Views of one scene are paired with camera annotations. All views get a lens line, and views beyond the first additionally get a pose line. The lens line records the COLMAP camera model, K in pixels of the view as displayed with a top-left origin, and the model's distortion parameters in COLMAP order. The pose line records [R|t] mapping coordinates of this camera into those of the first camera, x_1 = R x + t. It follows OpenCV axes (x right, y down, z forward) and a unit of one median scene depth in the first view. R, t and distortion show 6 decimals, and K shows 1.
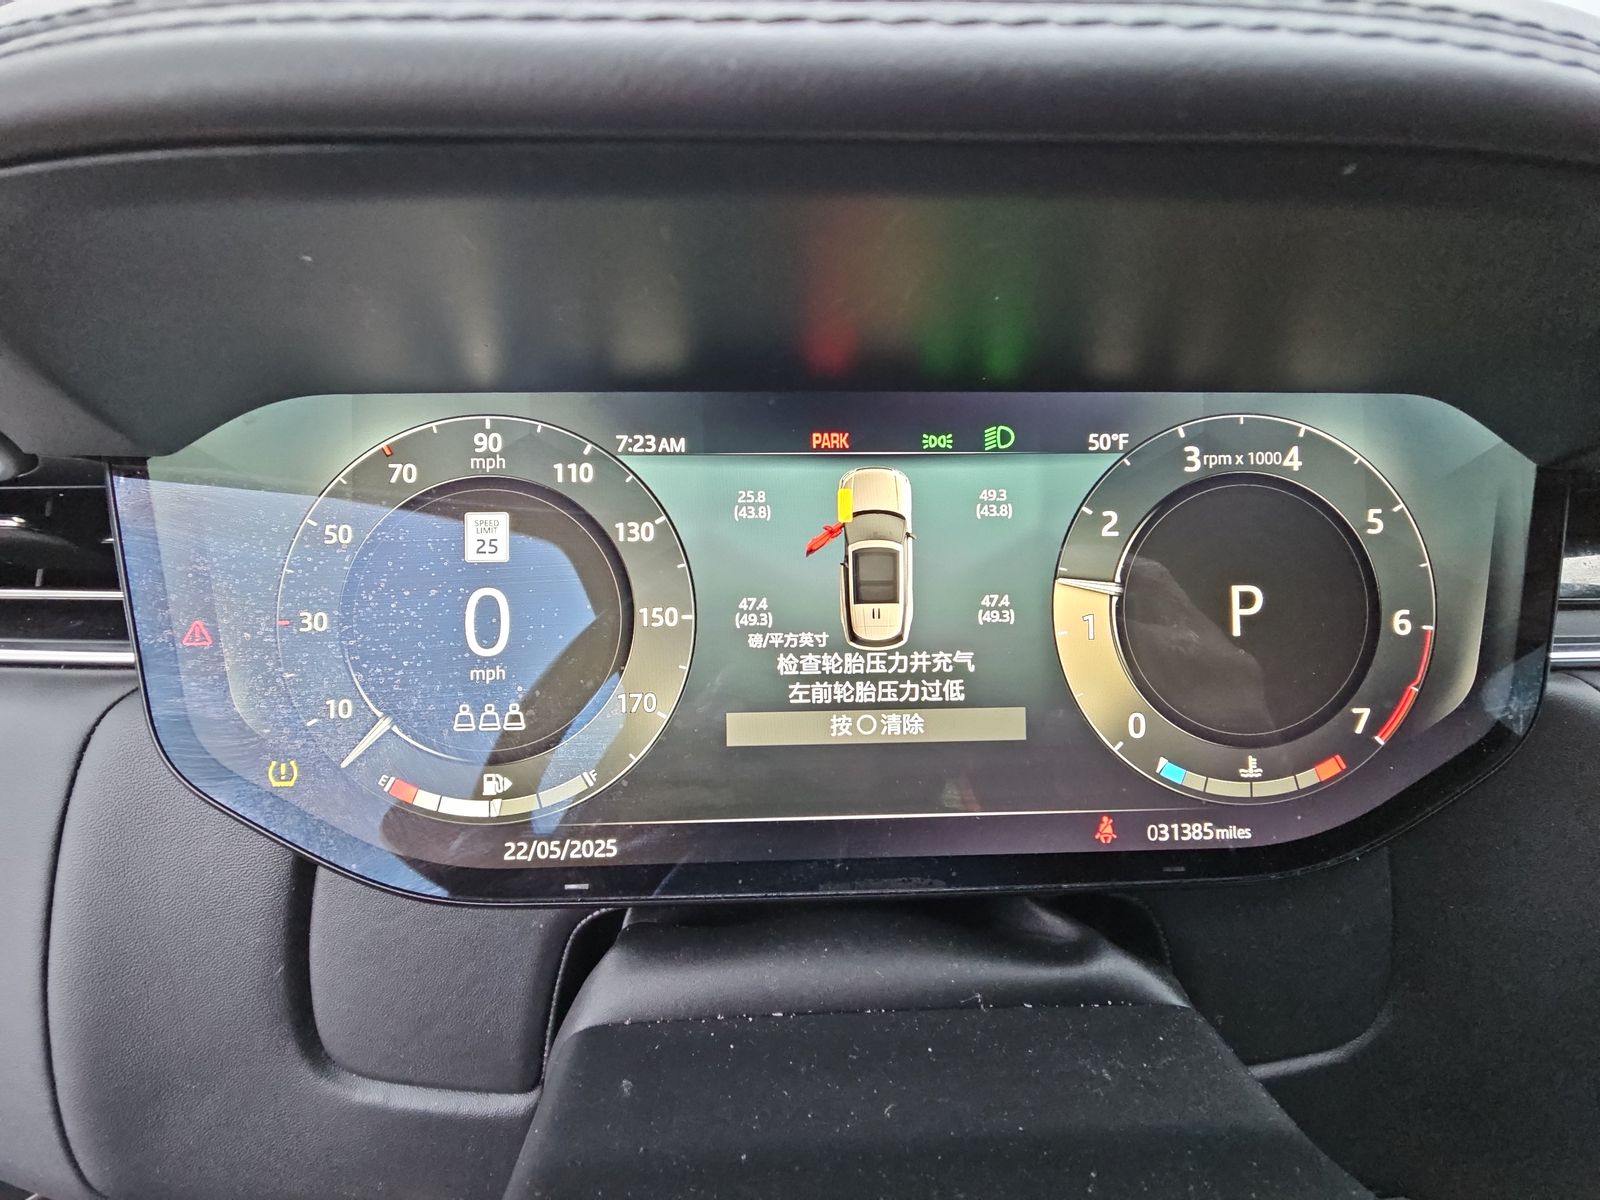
lens RADIAL K [[642.0, 0, 795.8], [0, 642.0, 601.3], [0, 0, 1]] dist [0.010588, -0.004483]
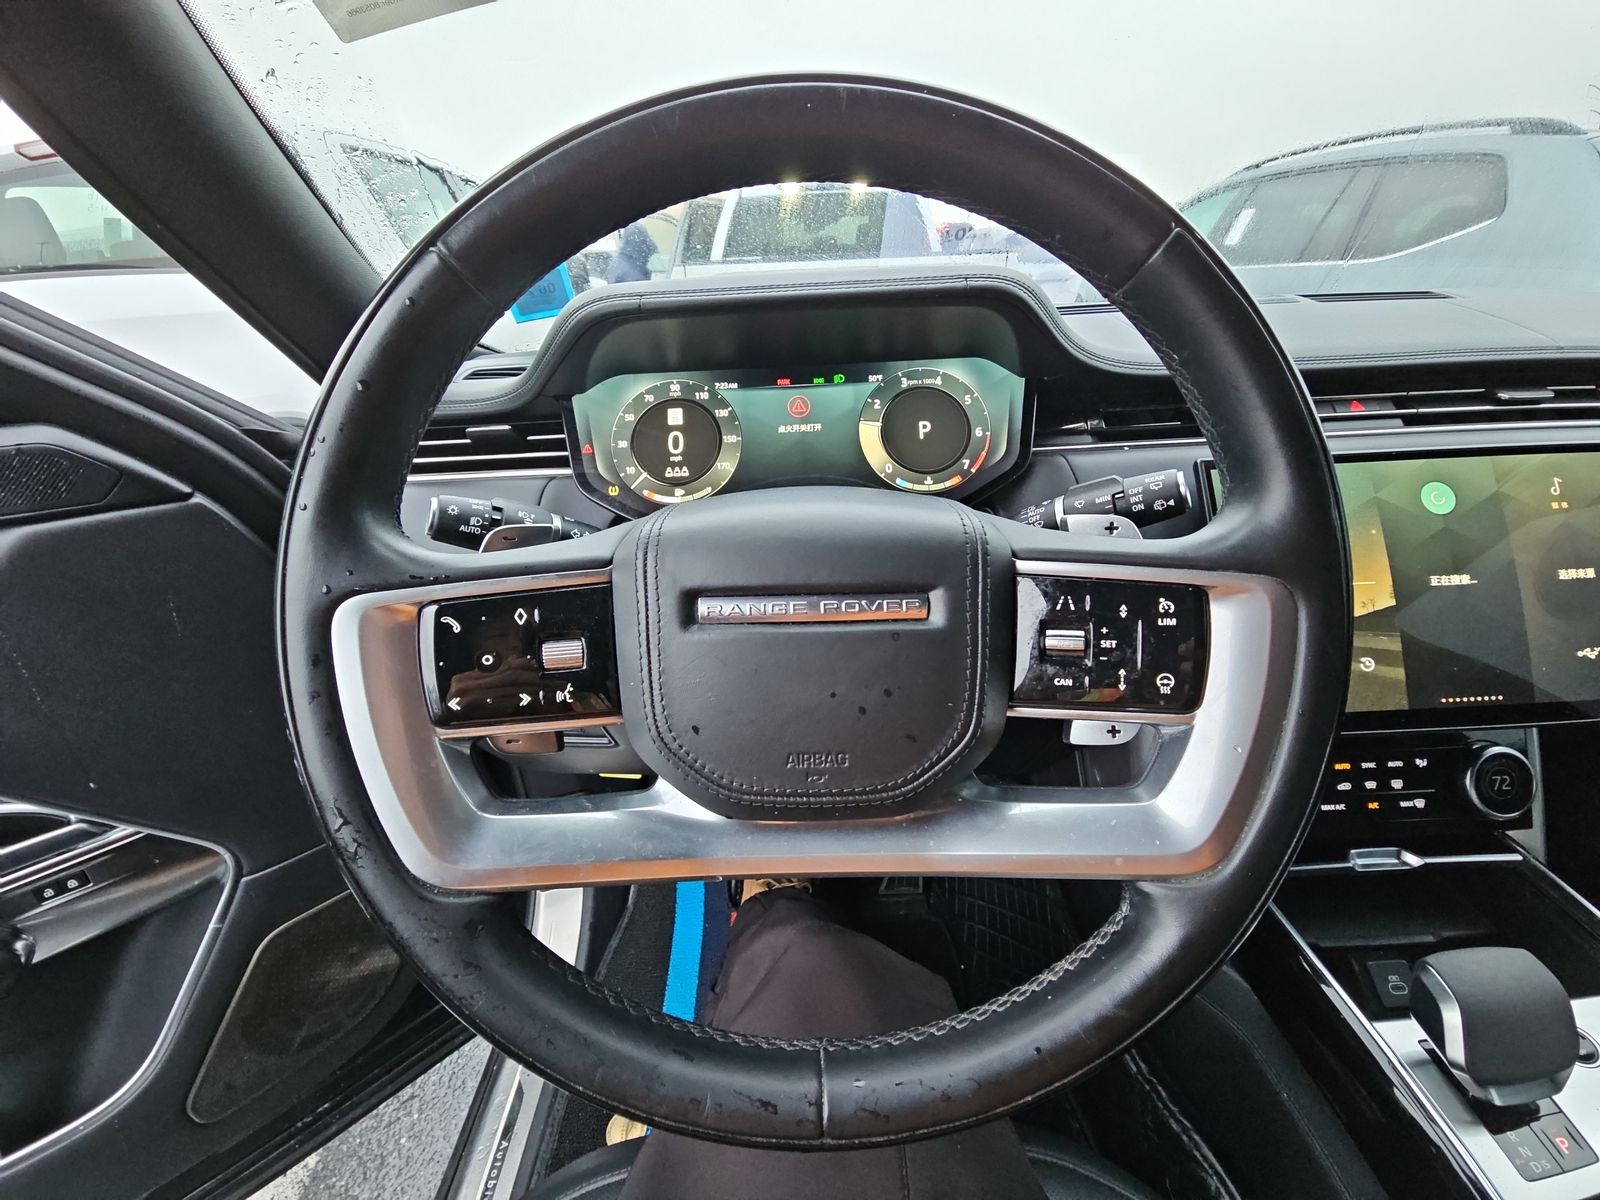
lens RADIAL K [[642.0, 0, 803.9], [0, 642.0, 600.3], [0, 0, 1]] dist [0.010588, -0.004483]
pose [[0.998319, -0.039700, -0.042223, 0.239755], [0.034995, 0.993657, -0.106873, 1.128349], [0.046198, 0.105216, 0.993376, -1.956917]]
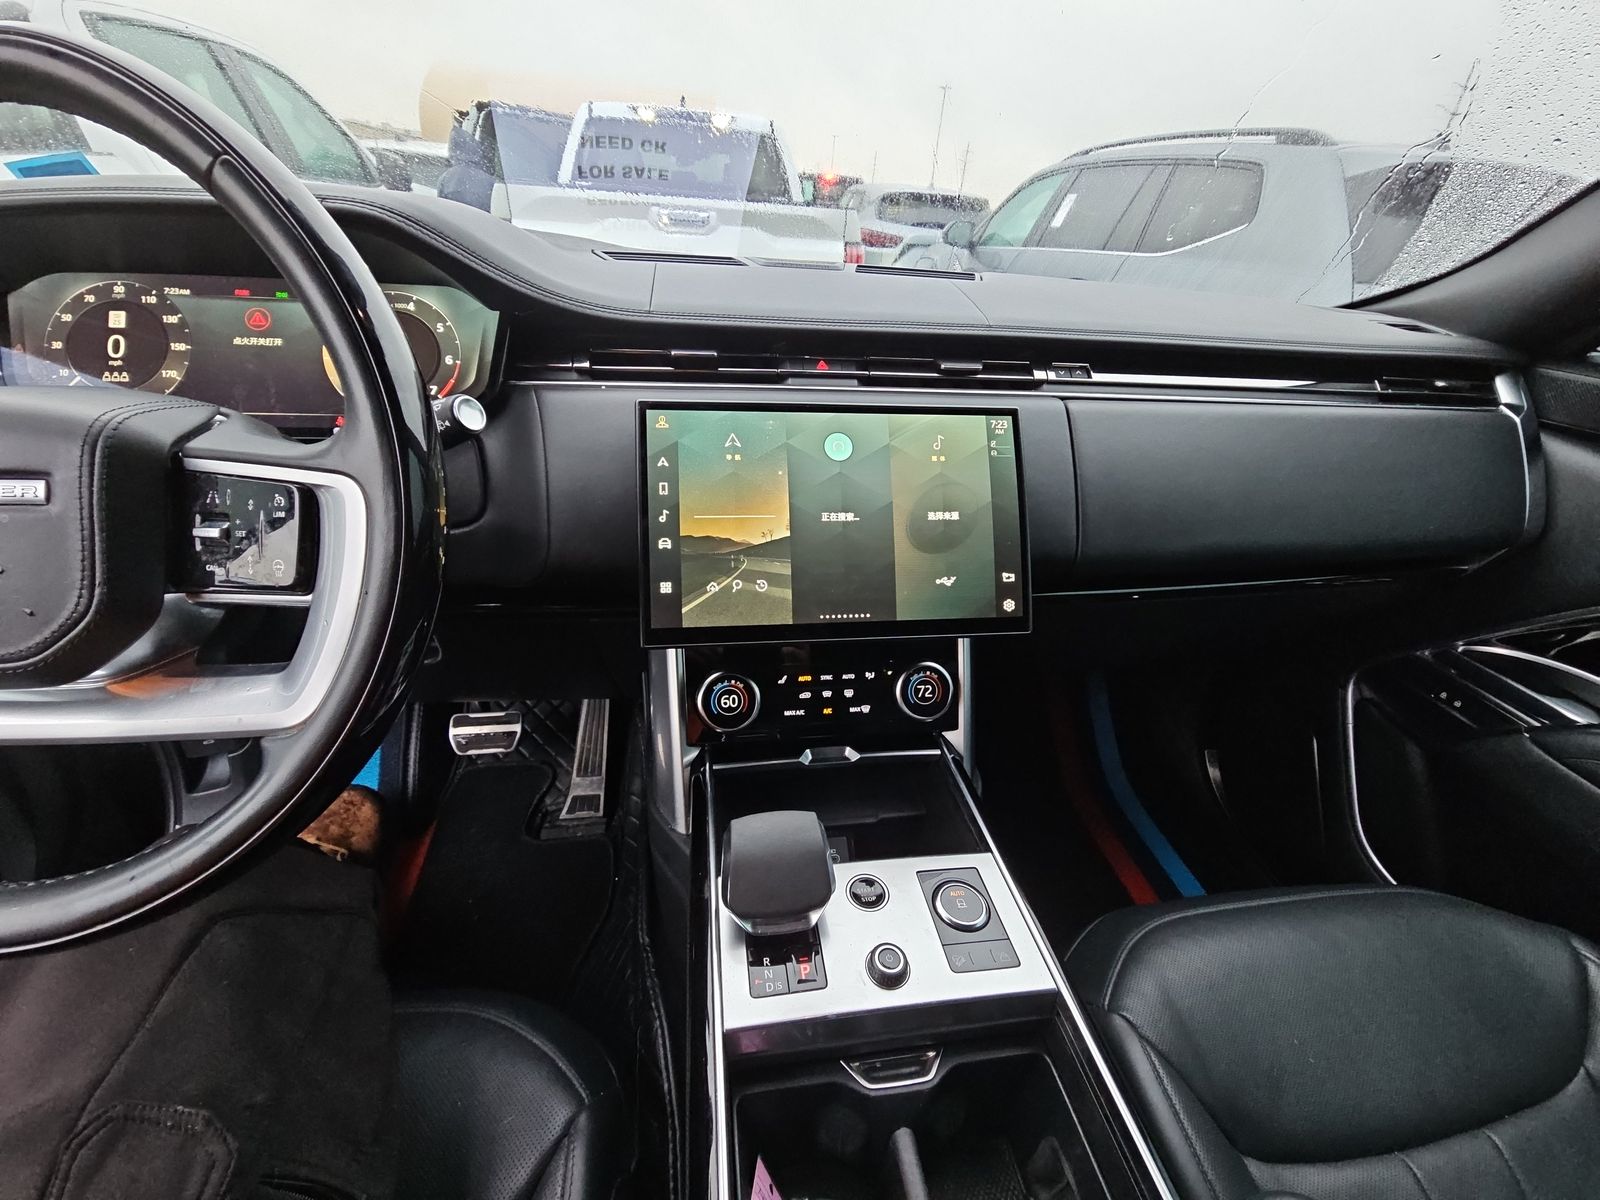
lens RADIAL K [[642.0, 0, 810.5], [0, 642.0, 597.9], [0, 0, 1]] dist [0.010588, -0.004483]
pose [[0.994312, -0.014446, 0.105522, 2.413242], [0.018878, 0.998976, -0.041127, 1.388543], [-0.104820, 0.042885, 0.993566, -2.299326]]
